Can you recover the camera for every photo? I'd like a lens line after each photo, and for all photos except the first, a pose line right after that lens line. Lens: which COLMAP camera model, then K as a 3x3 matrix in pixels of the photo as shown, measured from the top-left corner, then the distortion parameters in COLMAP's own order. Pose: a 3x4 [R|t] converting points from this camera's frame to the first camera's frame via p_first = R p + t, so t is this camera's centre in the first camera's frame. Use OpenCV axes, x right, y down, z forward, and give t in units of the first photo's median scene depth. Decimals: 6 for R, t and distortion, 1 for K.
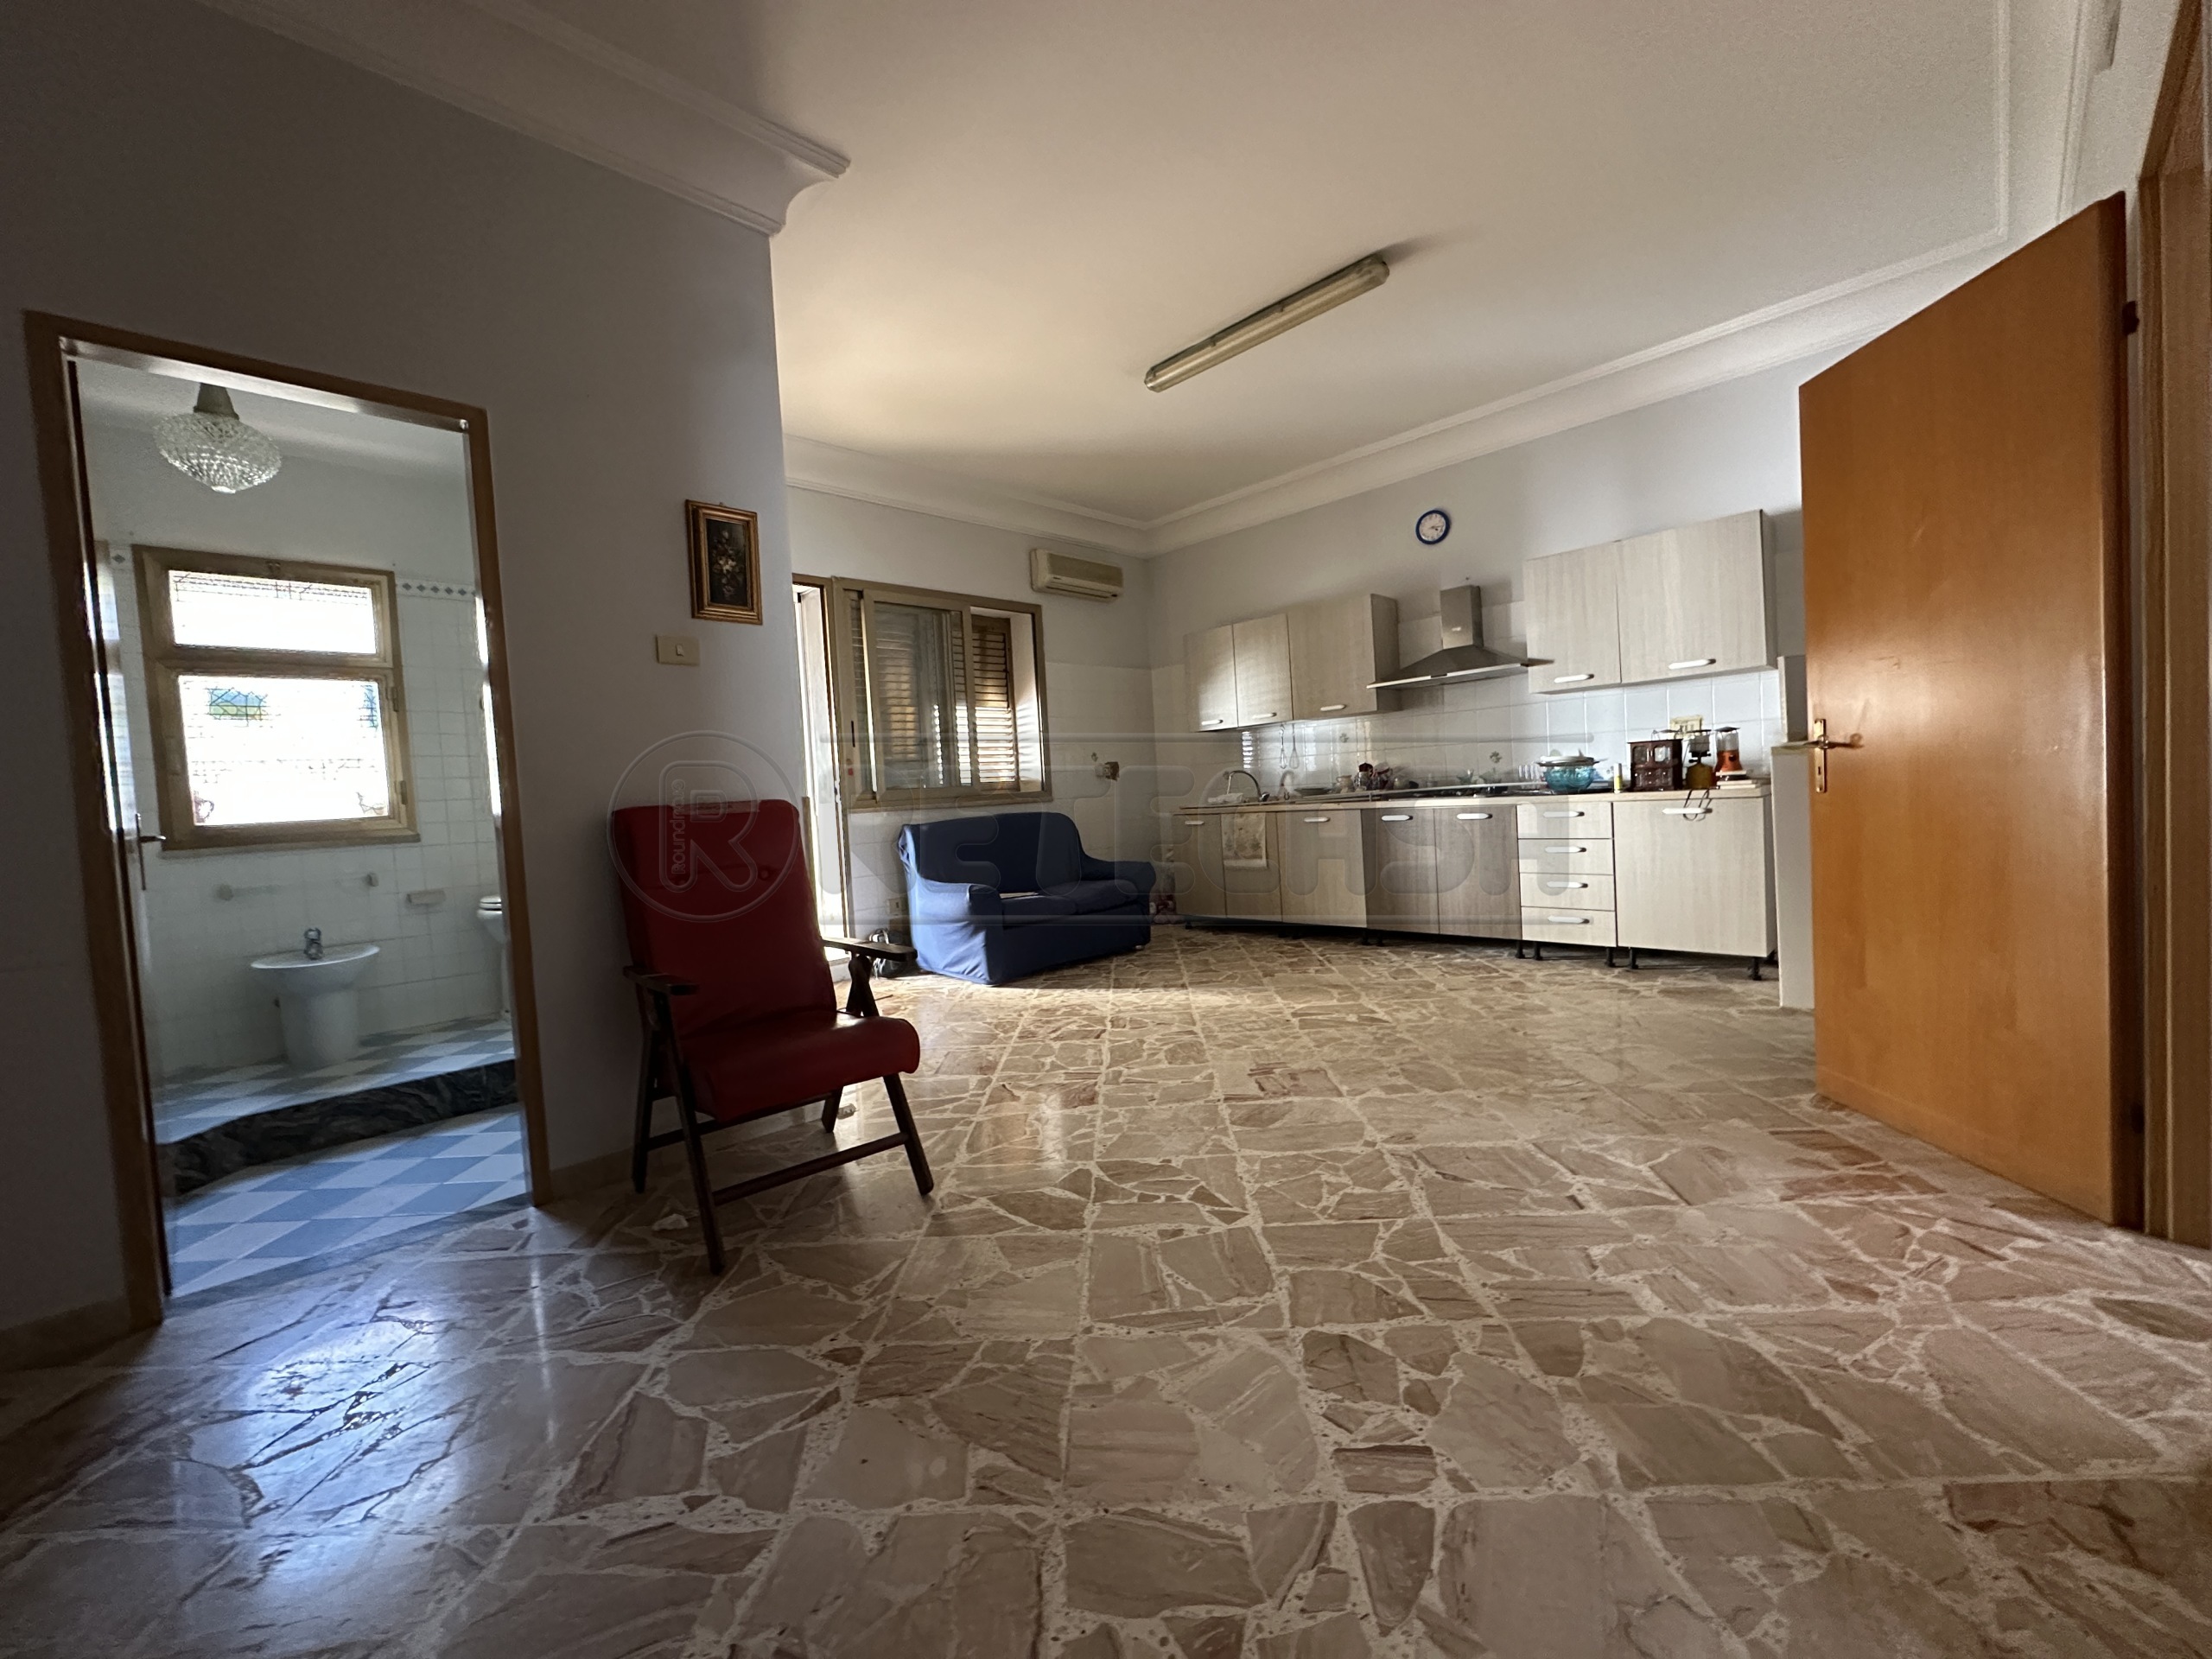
lens RADIAL K [[879.6, 0, 1106.2], [0, 879.6, 831.9], [0, 0, 1]] dist [-0.006412, 0.001827]
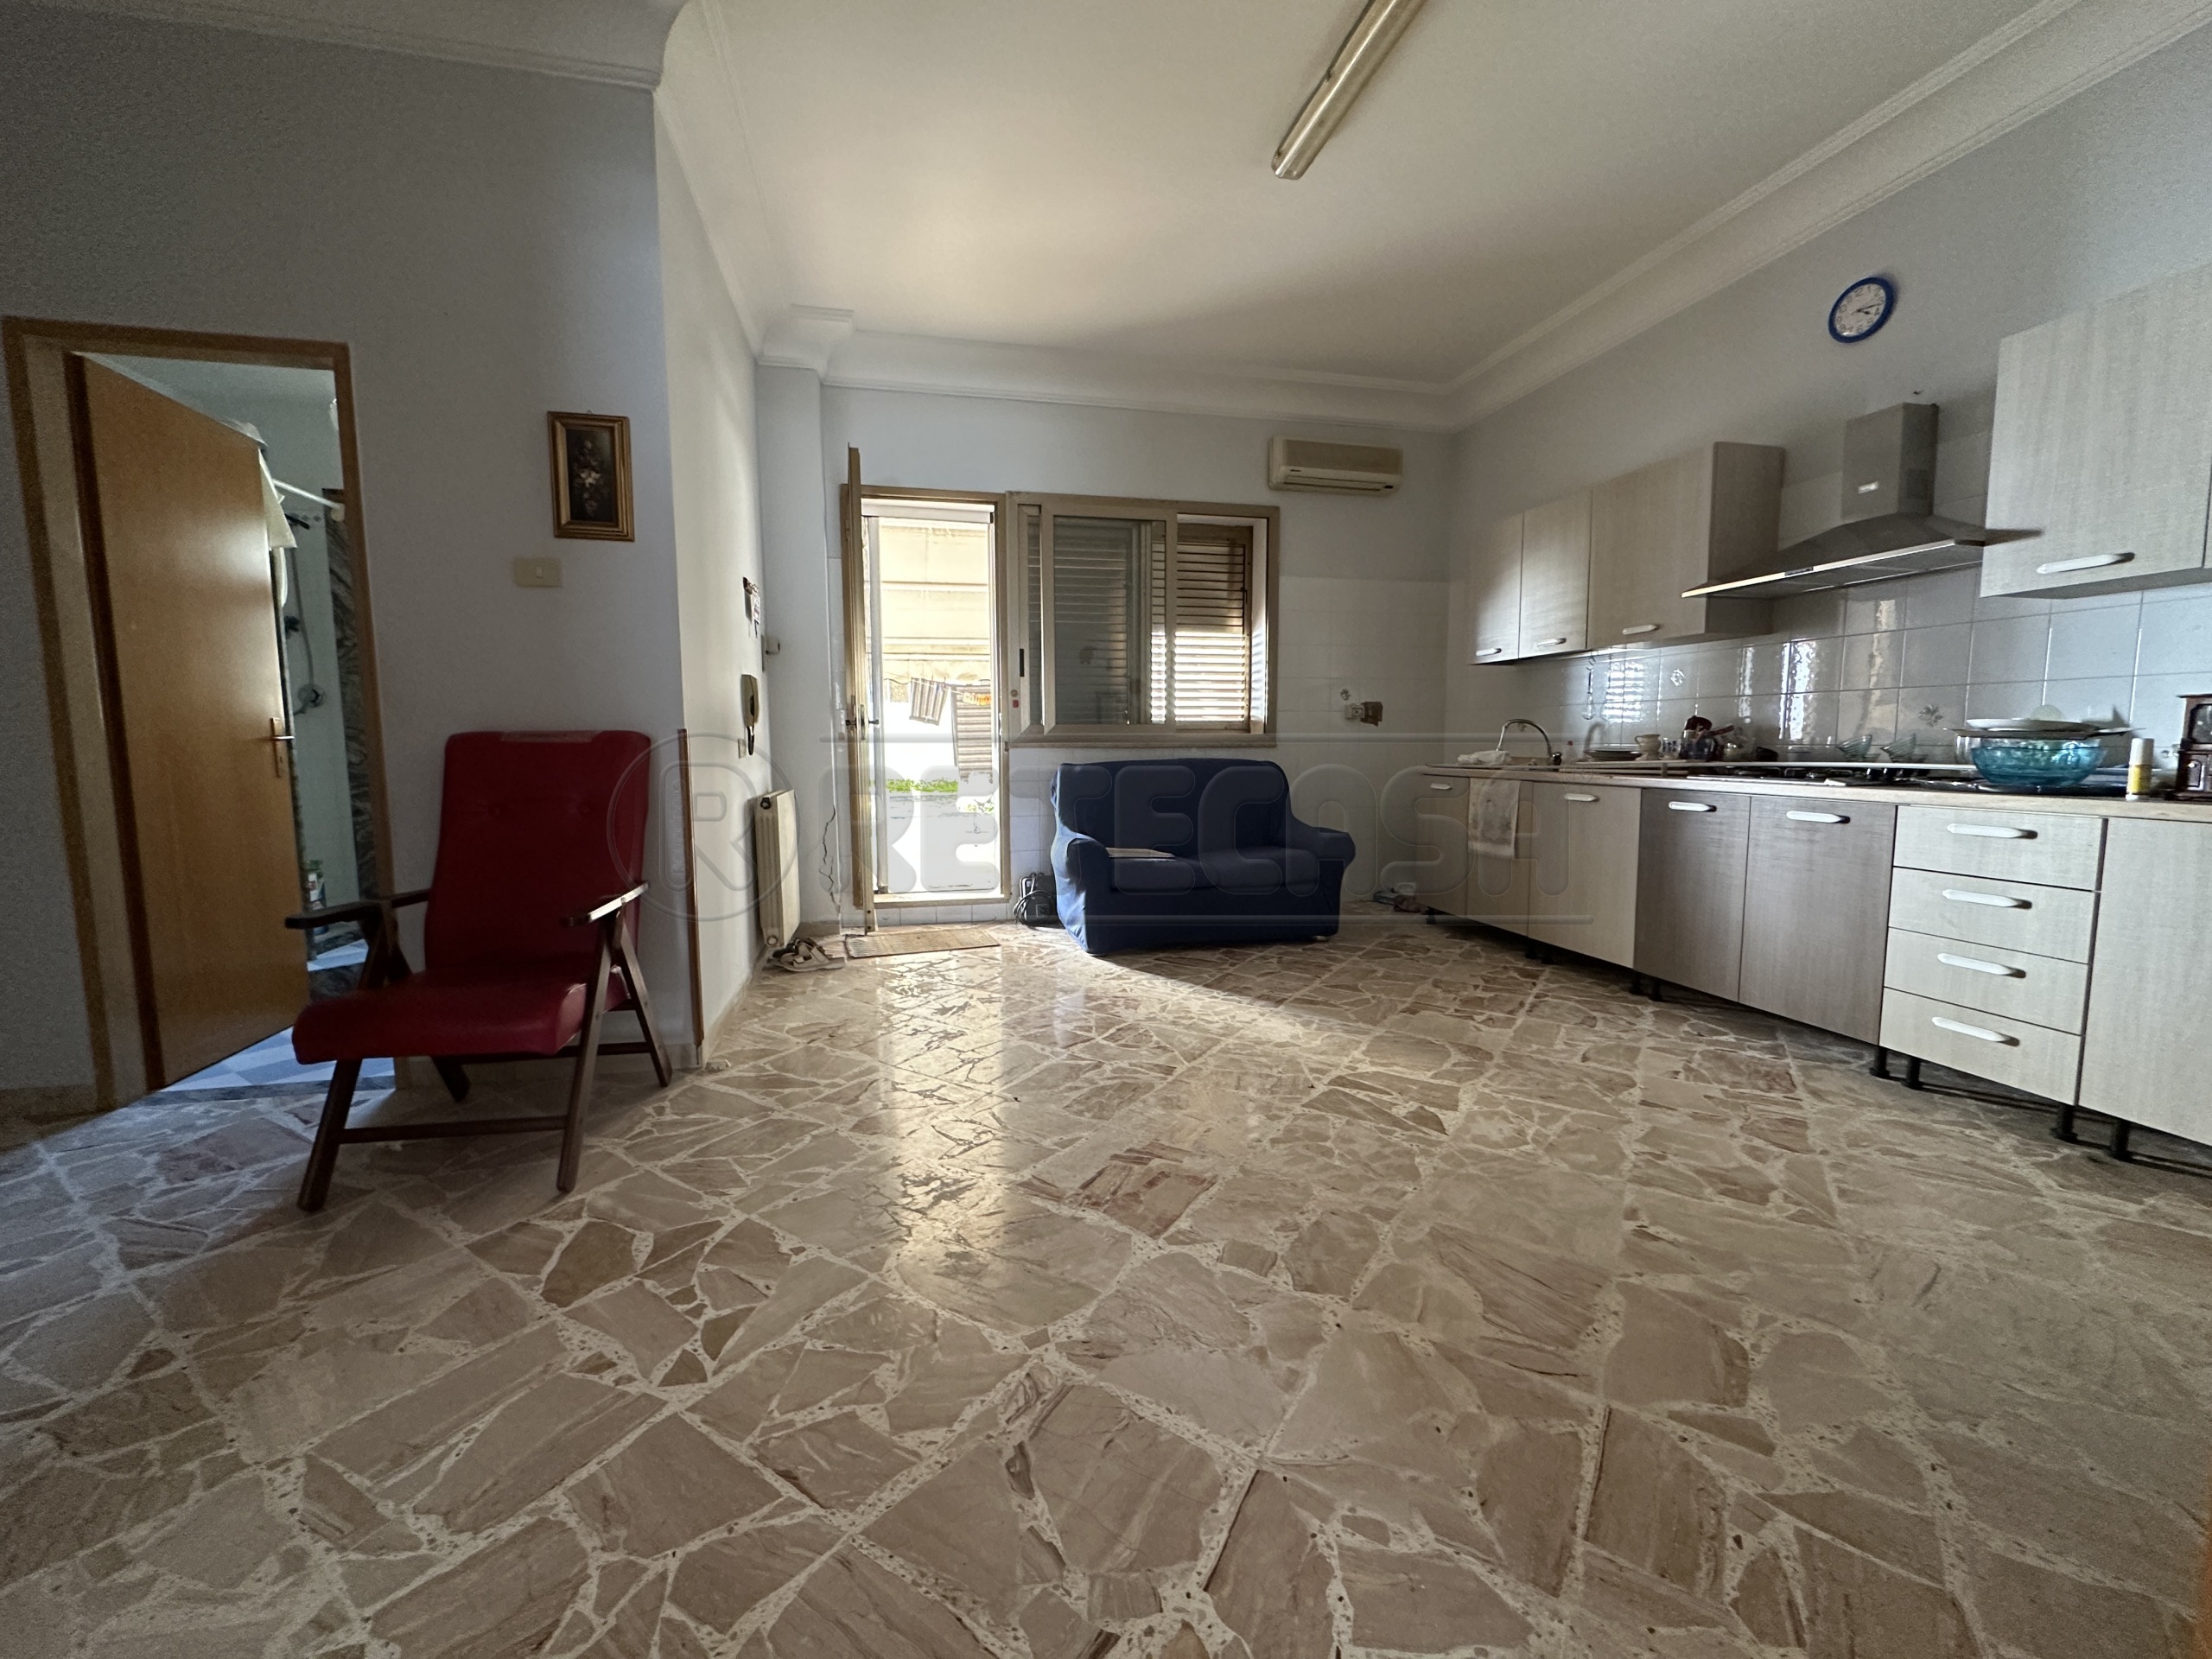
lens RADIAL K [[879.6, 0, 1107.0], [0, 879.6, 831.3], [0, 0, 1]] dist [-0.006412, 0.001827]
pose [[0.850138, 0.107757, -0.515417, 0.452568], [-0.068588, 0.993159, 0.094507, -0.043667], [0.522074, -0.044993, 0.851712, 0.377710]]
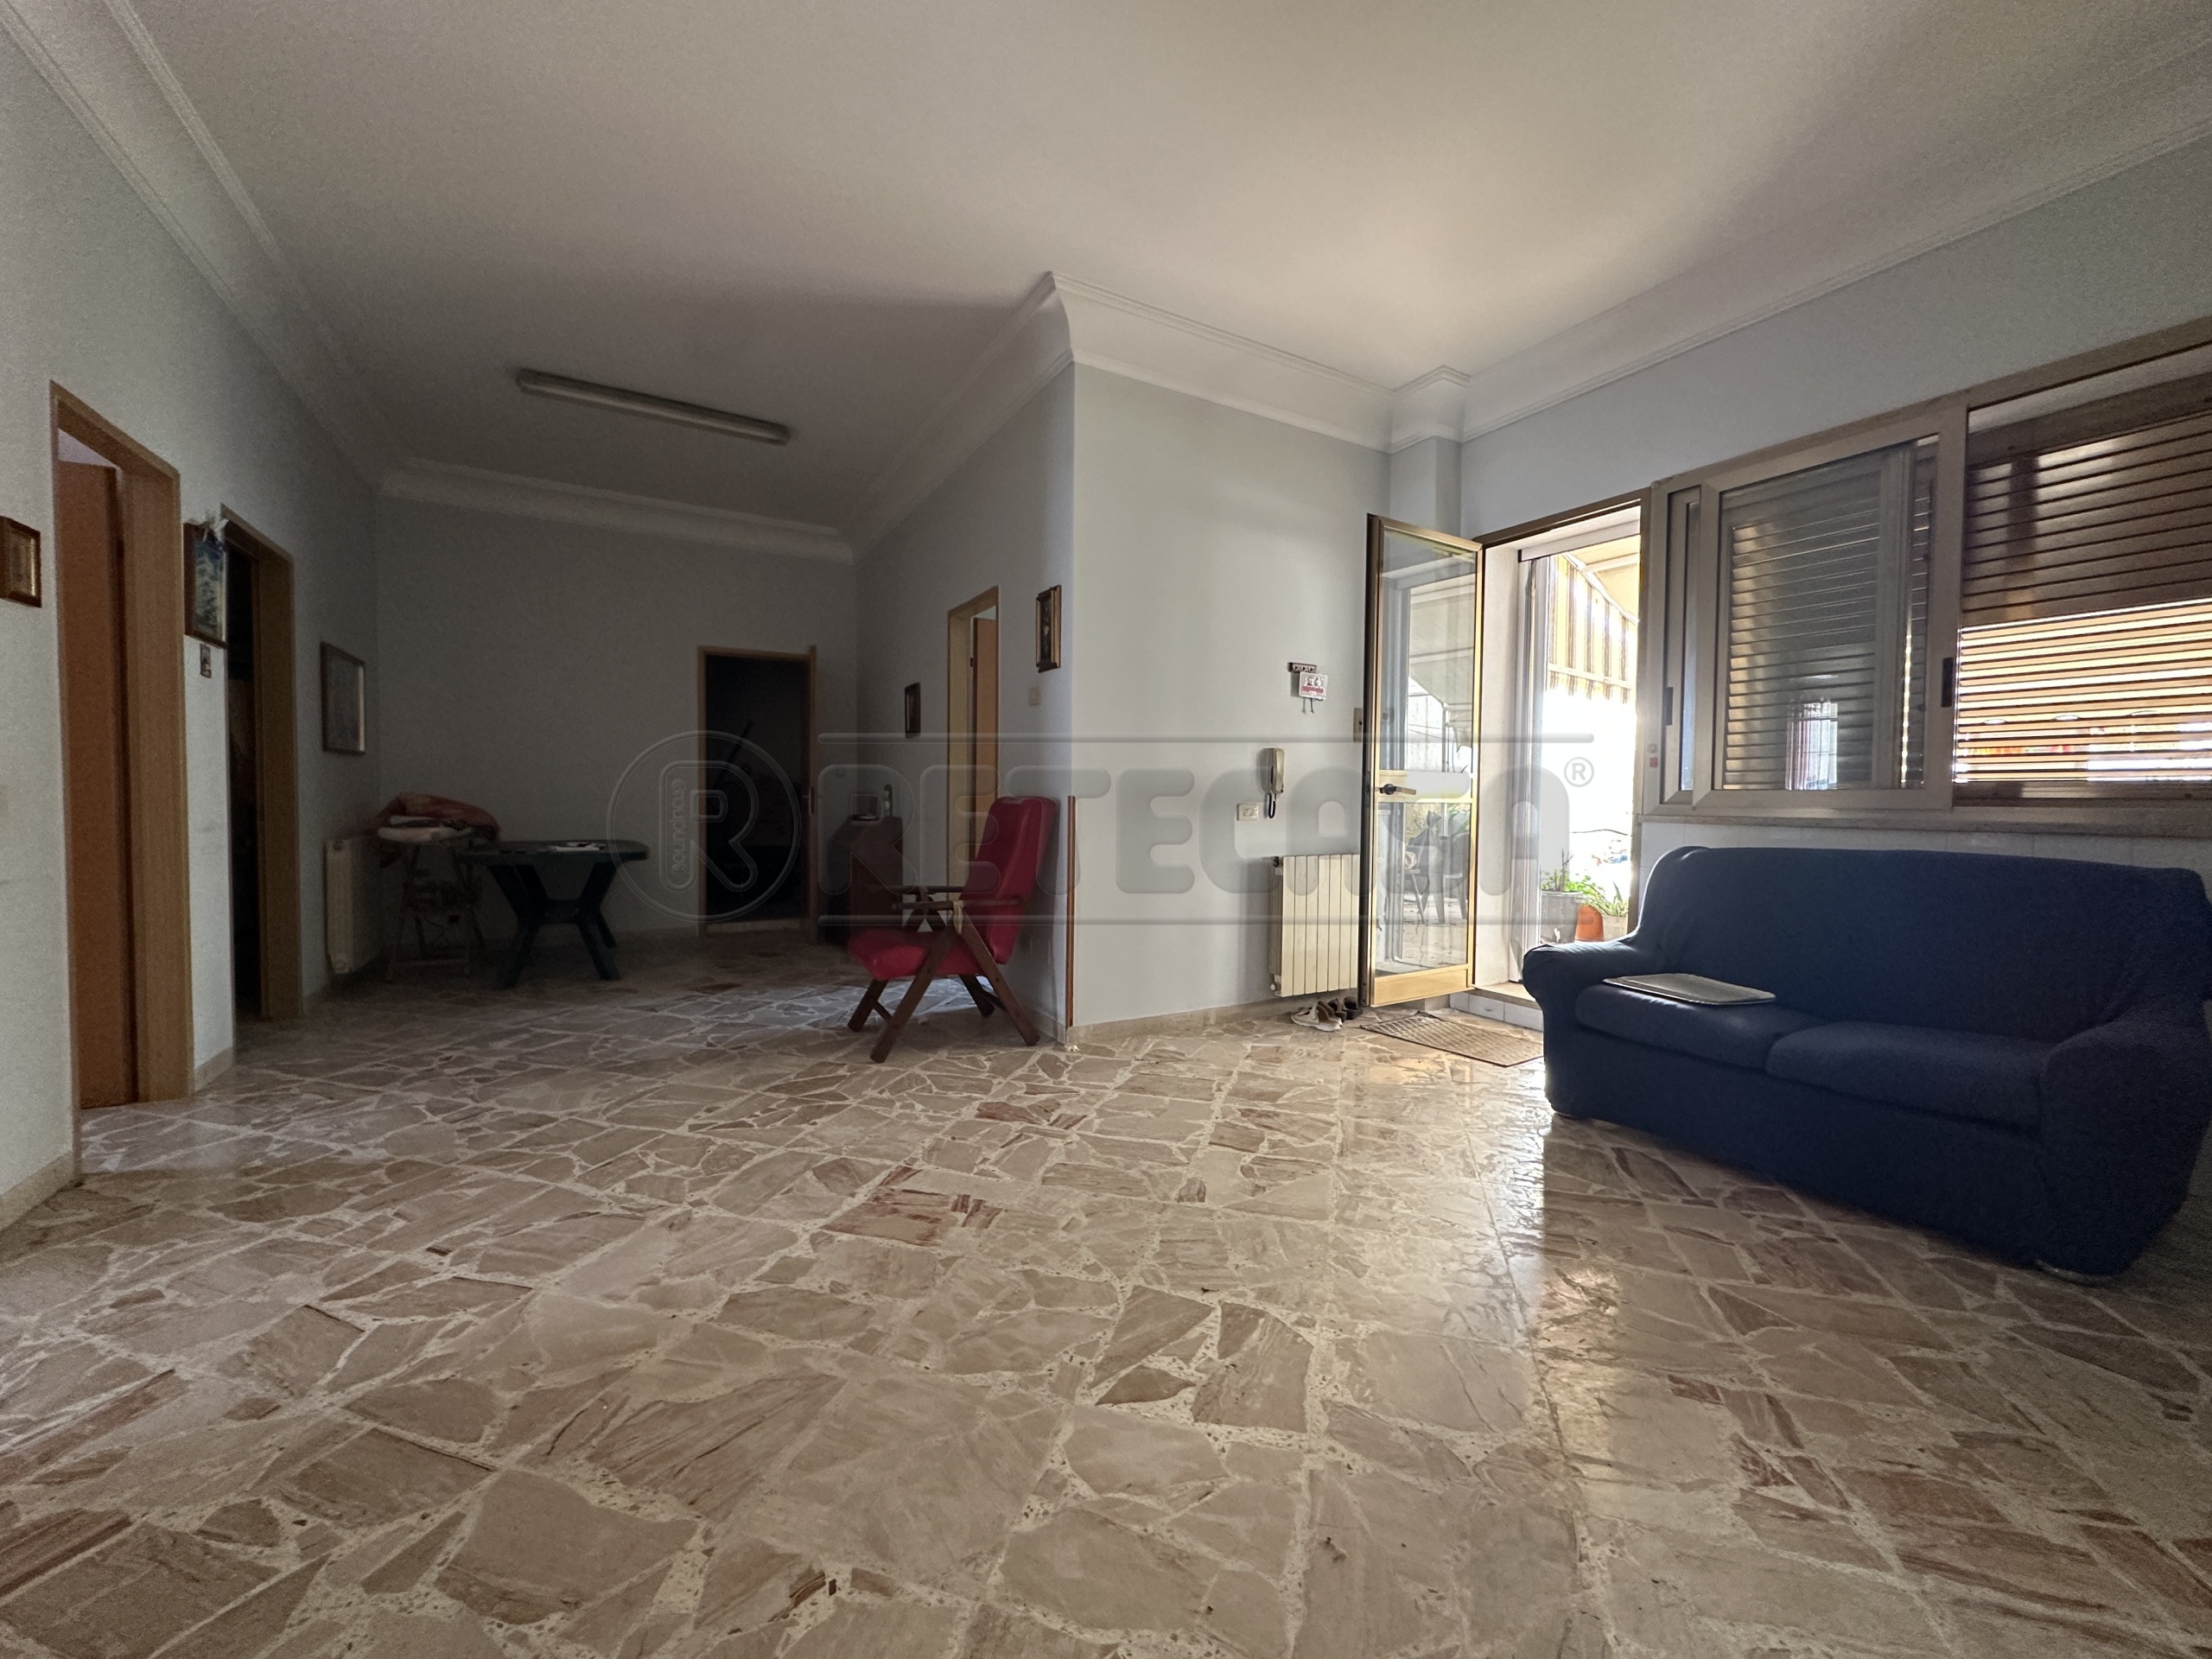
lens RADIAL K [[879.6, 0, 1105.1], [0, 879.6, 830.2], [0, 0, 1]] dist [-0.006412, 0.001827]
pose [[-0.255274, 0.087240, -0.962925, 0.759196], [-0.041777, 0.993996, 0.101130, -0.104135], [0.965966, 0.066044, -0.250097, 1.178218]]
